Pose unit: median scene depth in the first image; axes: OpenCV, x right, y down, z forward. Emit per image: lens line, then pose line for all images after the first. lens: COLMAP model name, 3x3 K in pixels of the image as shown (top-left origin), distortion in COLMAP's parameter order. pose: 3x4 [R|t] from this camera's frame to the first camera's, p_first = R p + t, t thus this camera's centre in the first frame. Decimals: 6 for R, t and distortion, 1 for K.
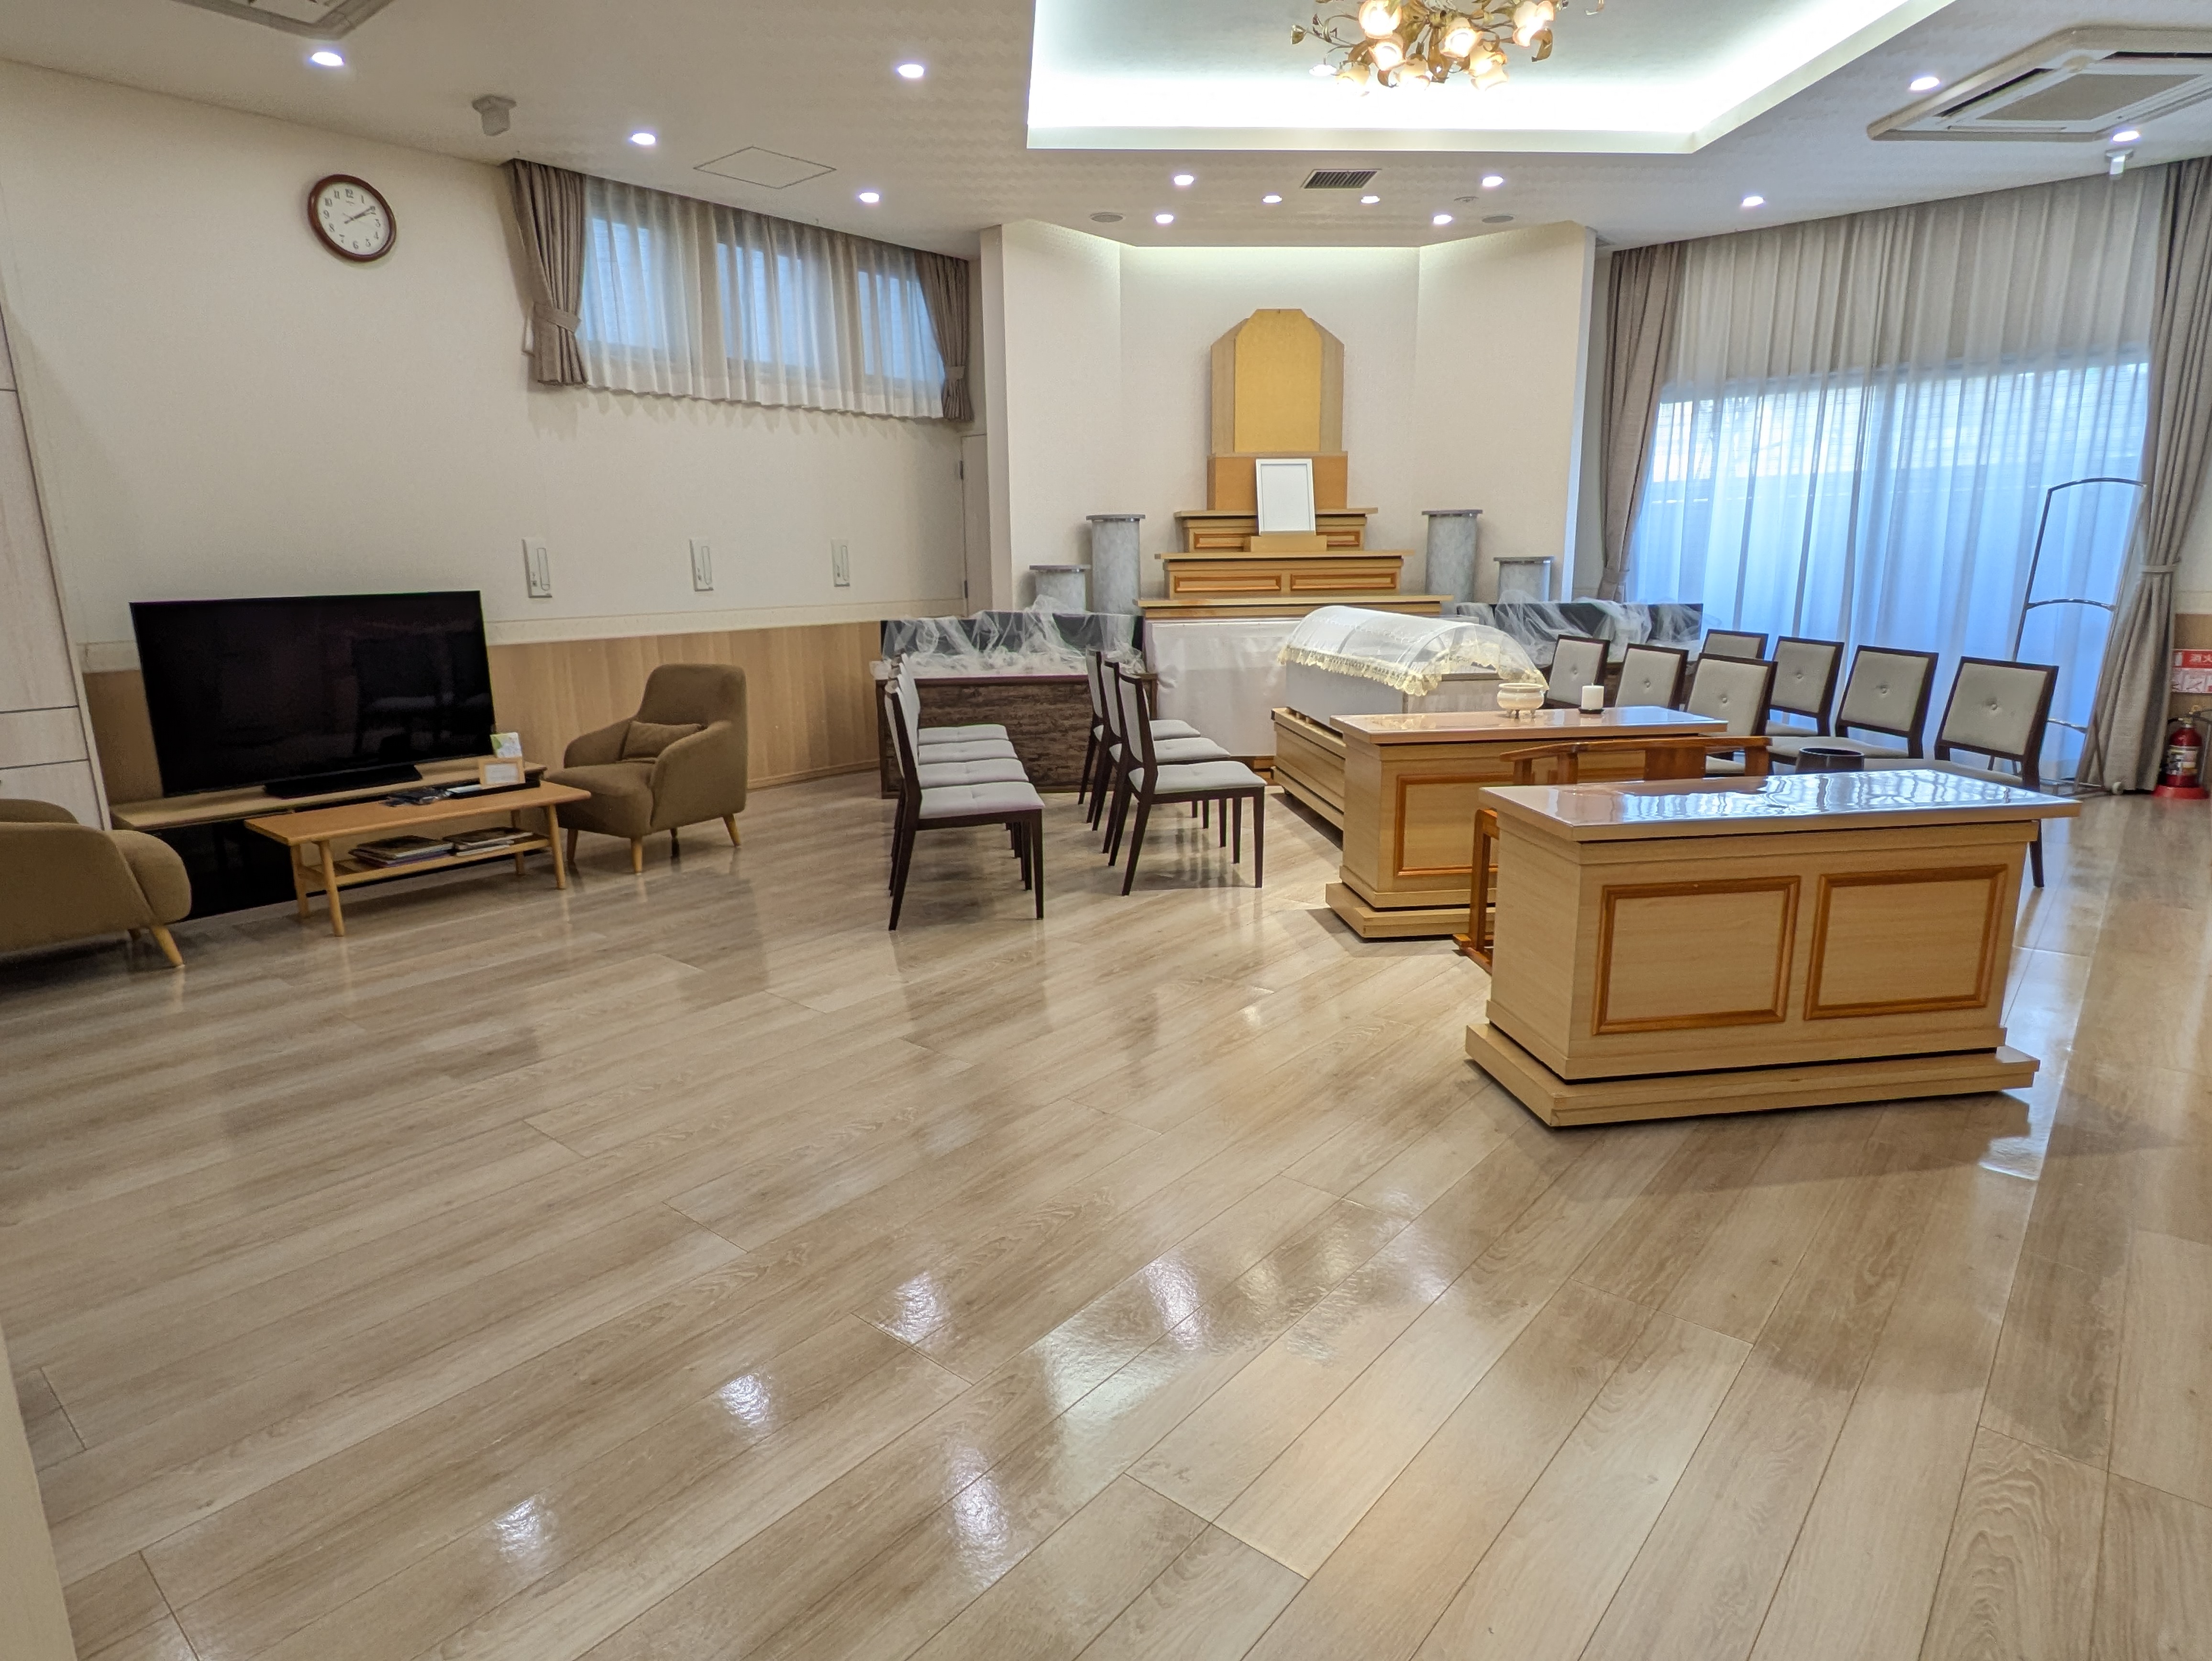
lens RADIAL K [[1235.2, 0, 1106.0], [0, 1235.2, 830.5], [0, 0, 1]] dist [0.000285, -0.000321]
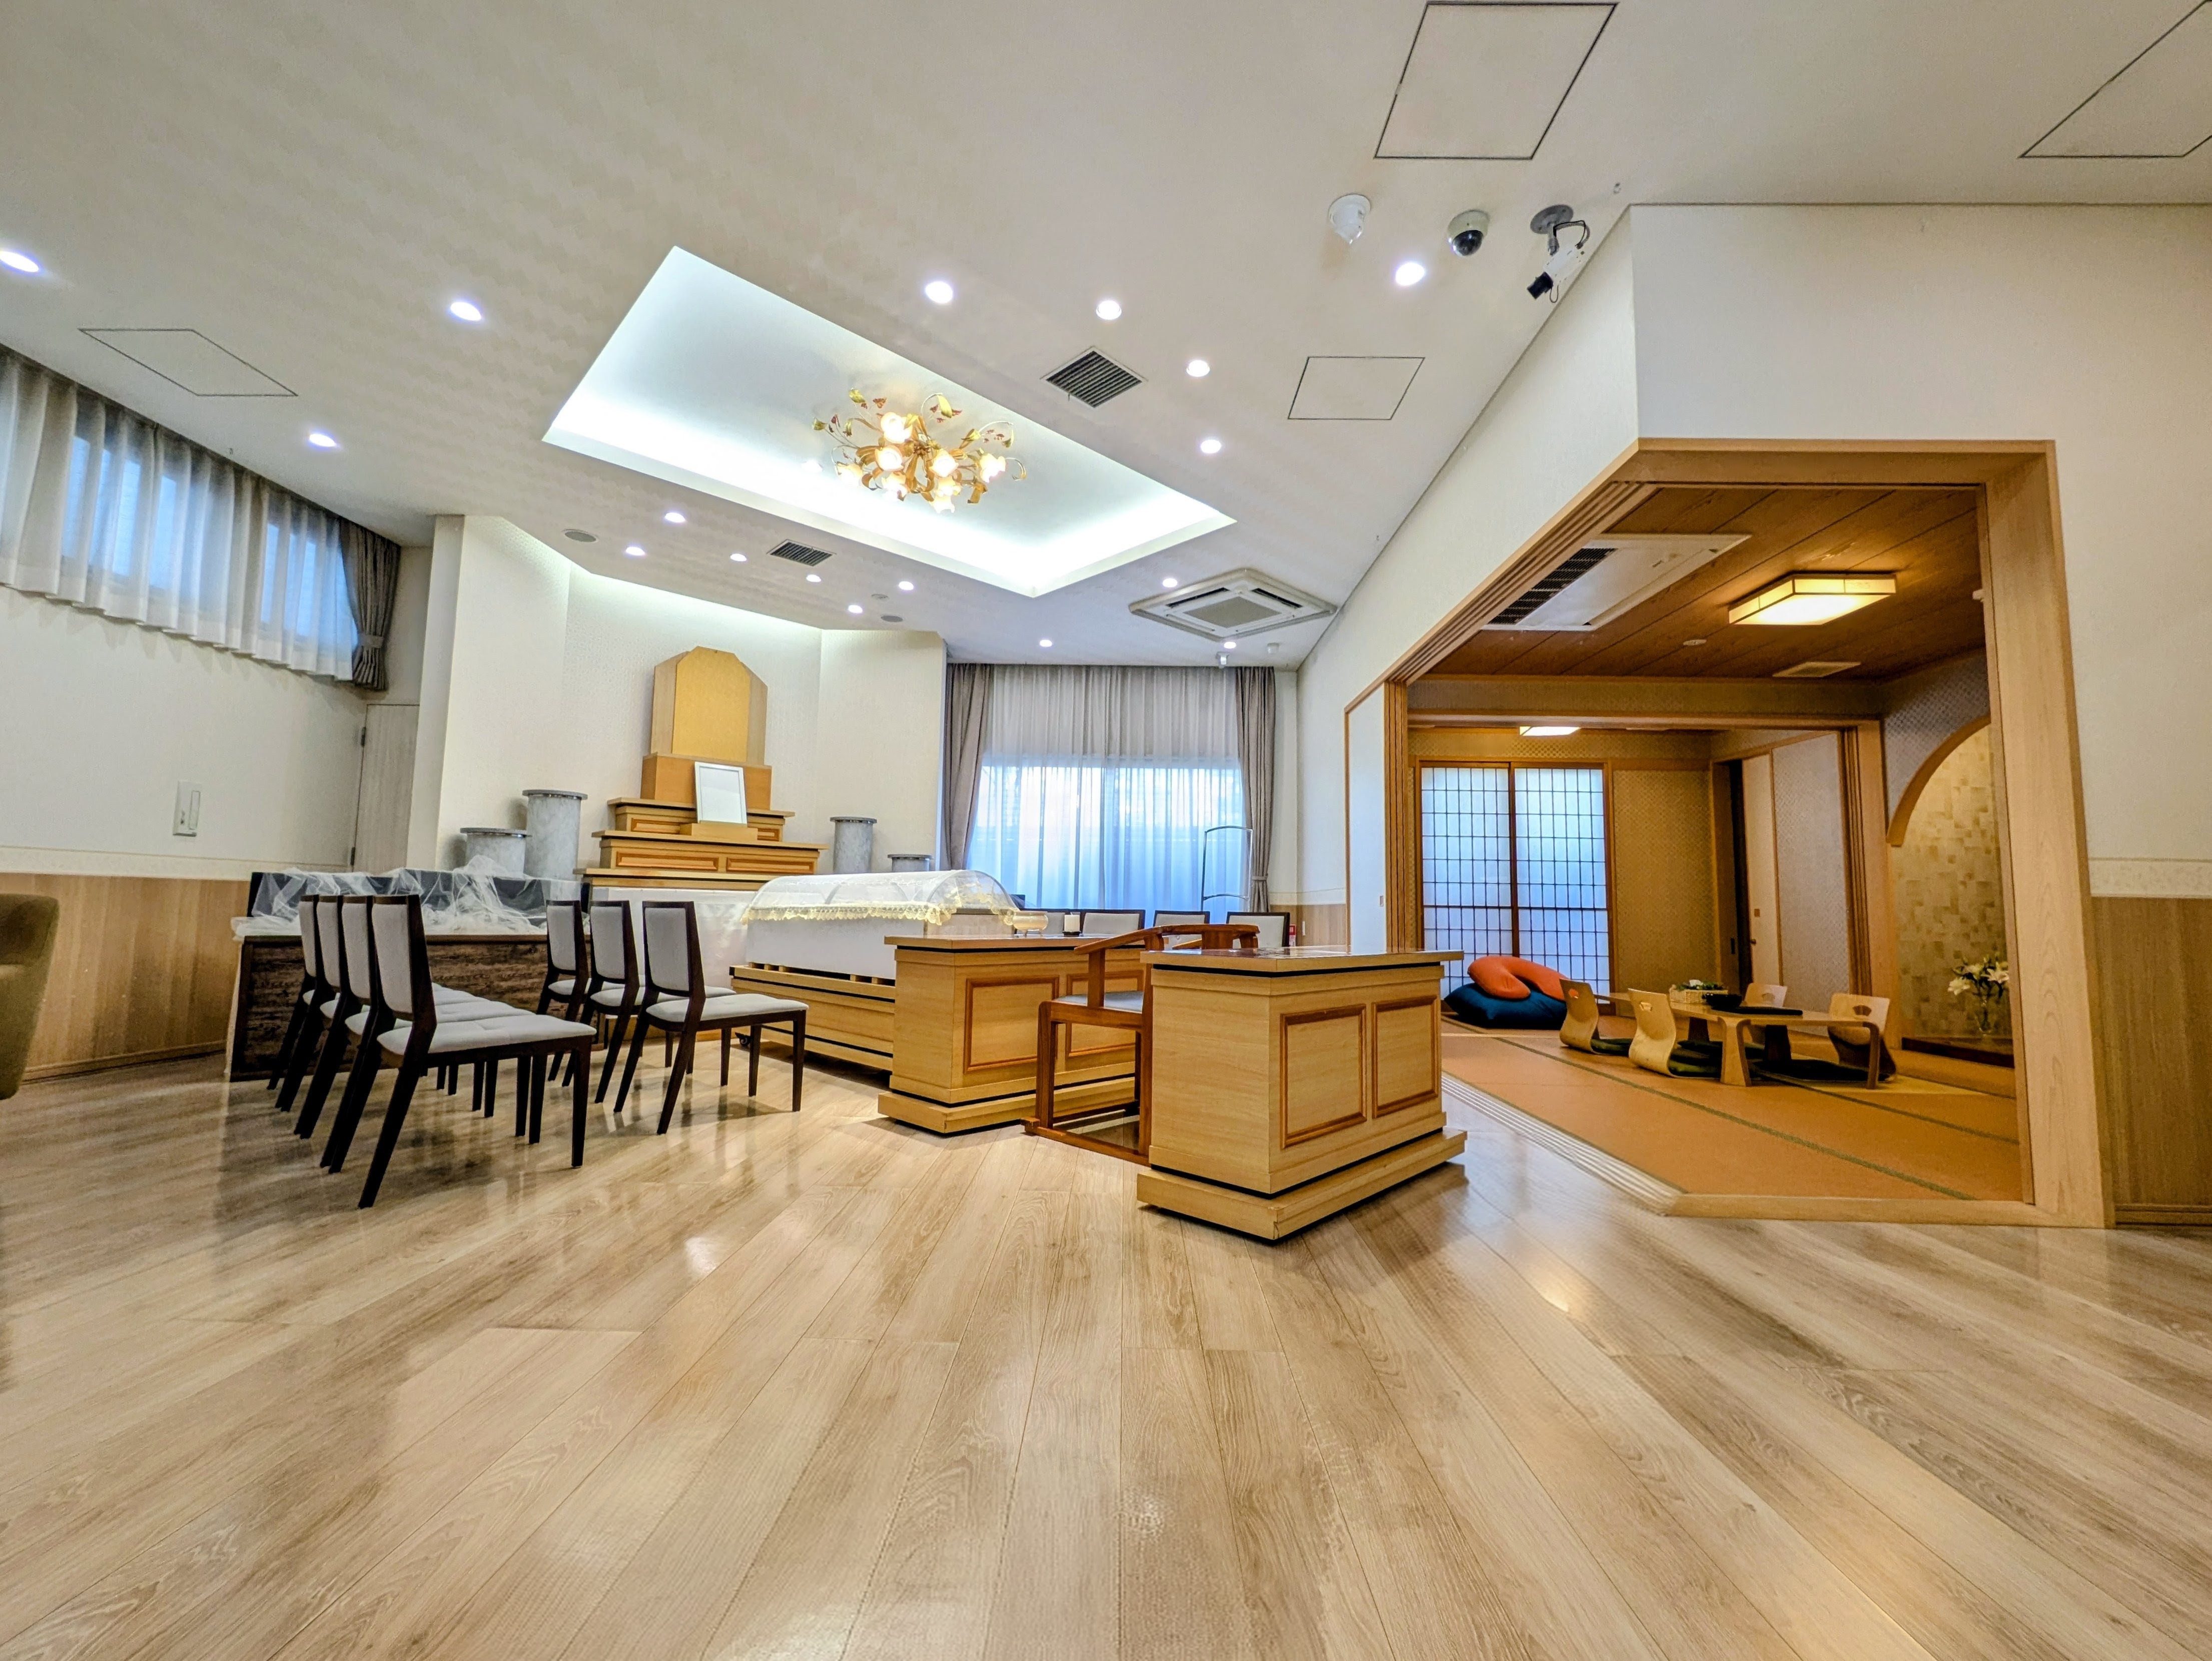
lens RADIAL K [[901.3, 0, 1097.0], [0, 901.3, 836.4], [0, 0, 1]] dist [0.001235, -0.000234]
pose [[0.779575, 0.080556, 0.621107, -0.118129], [0.105917, 0.960454, -0.257508, 0.033024], [-0.617288, 0.266532, 0.740214, 0.159587]]
